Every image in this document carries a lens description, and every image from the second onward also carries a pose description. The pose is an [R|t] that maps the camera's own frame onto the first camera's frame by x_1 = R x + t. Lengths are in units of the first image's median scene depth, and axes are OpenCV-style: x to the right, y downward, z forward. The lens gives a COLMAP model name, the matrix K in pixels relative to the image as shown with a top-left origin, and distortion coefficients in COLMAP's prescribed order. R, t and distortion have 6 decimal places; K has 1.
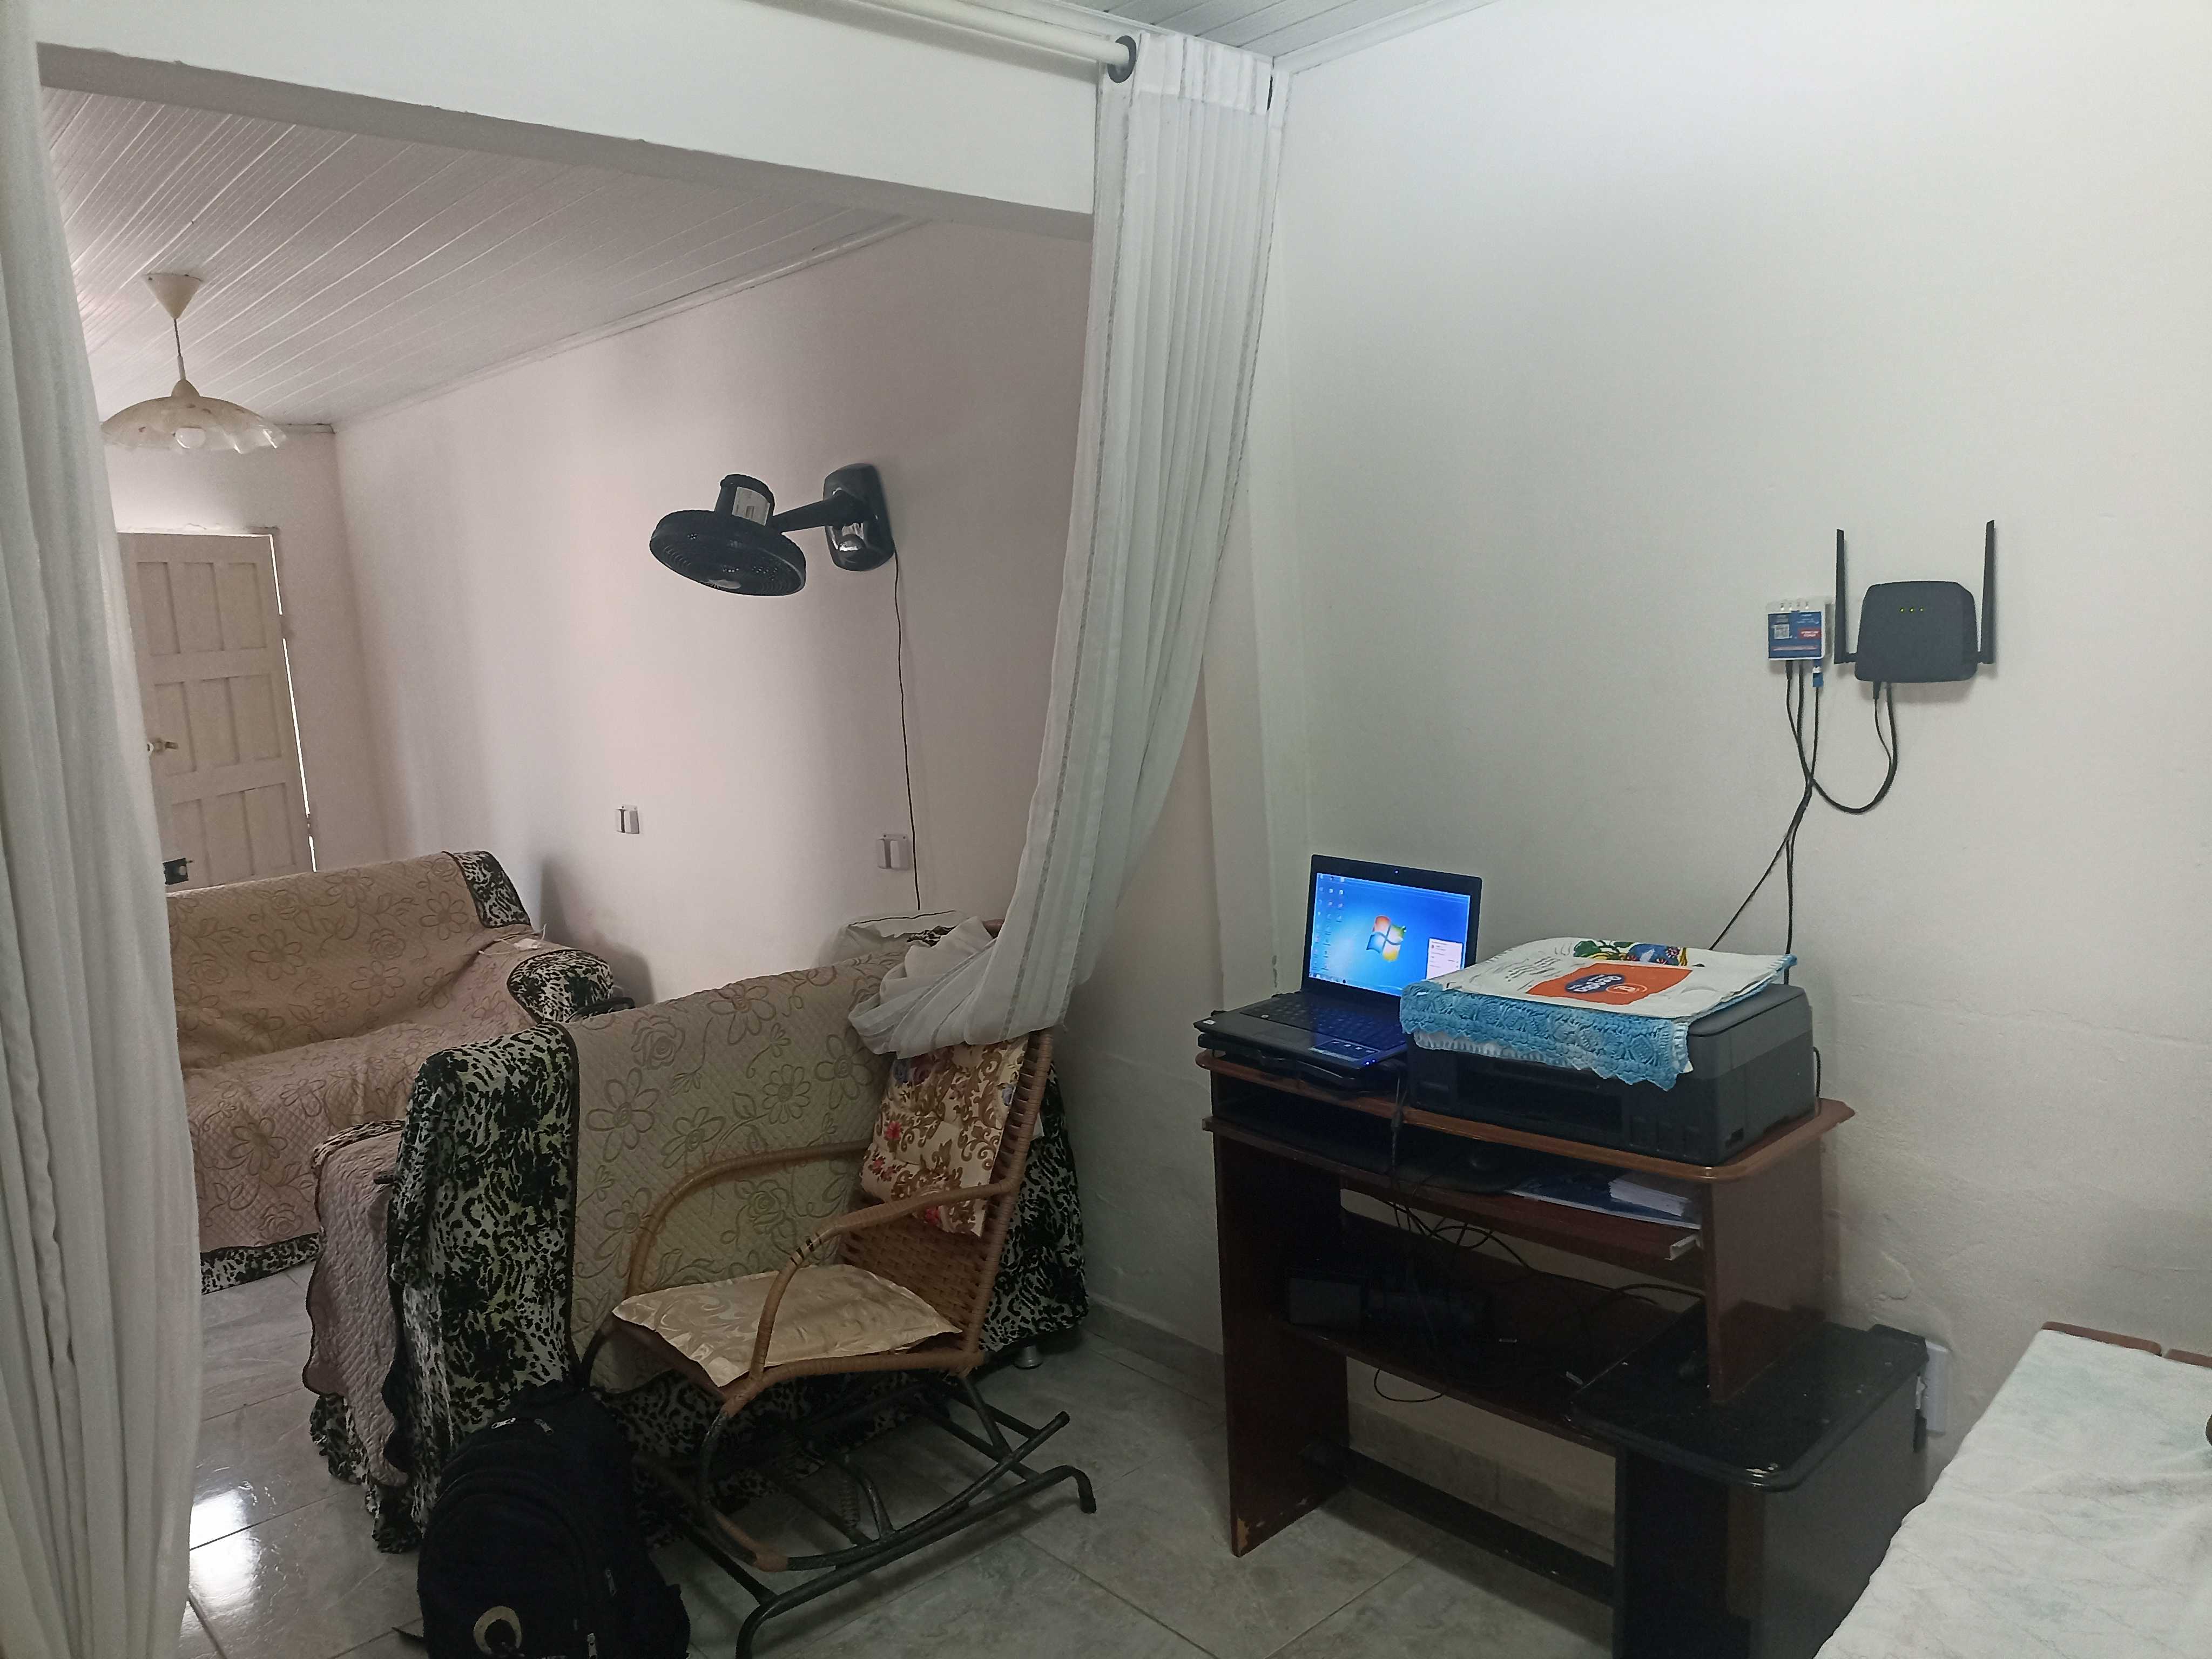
lens RADIAL K [[1590.9, 0, 1092.5], [0, 1590.9, 823.1], [0, 0, 1]] dist [0.021778, -0.001439]
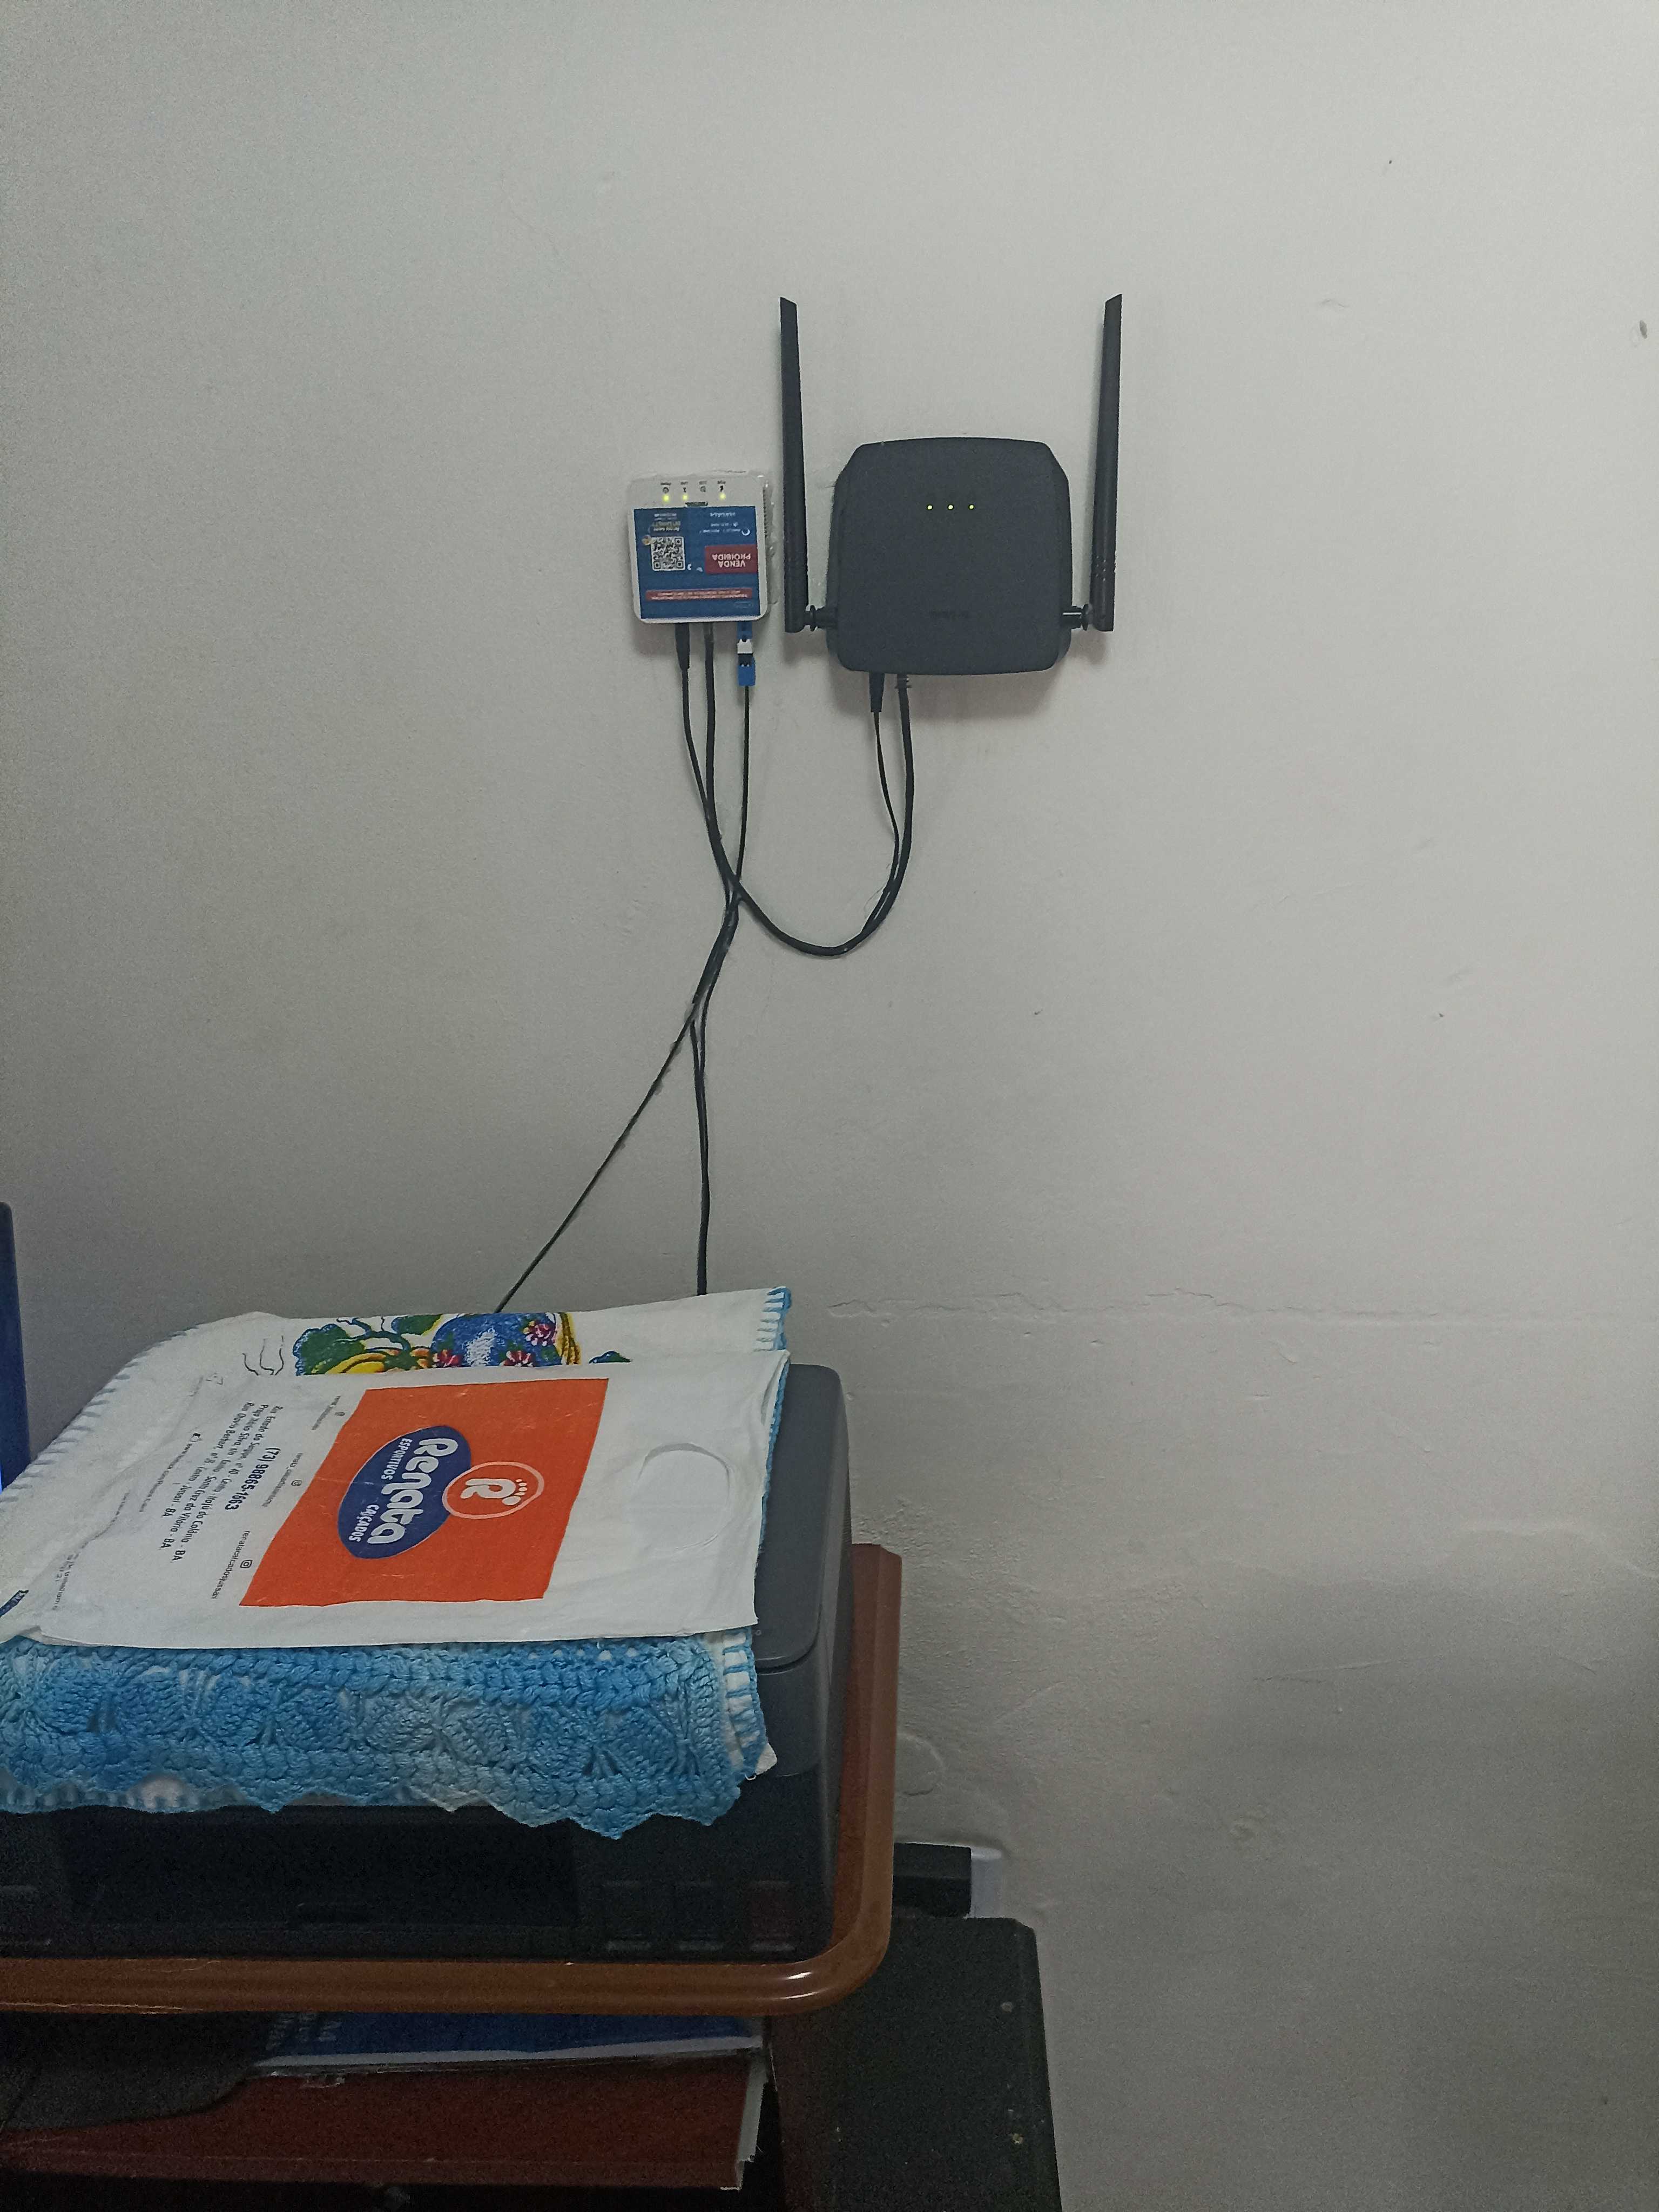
lens RADIAL K [[1590.9, 0, 809.6], [0, 1590.9, 1122.6], [0, 0, 1]] dist [0.021778, -0.001439]
pose [[0.722701, -0.189129, 0.664781, 0.145261], [0.067542, 0.976554, 0.204402, -0.056014], [-0.687853, -0.102821, 0.718531, 0.658116]]
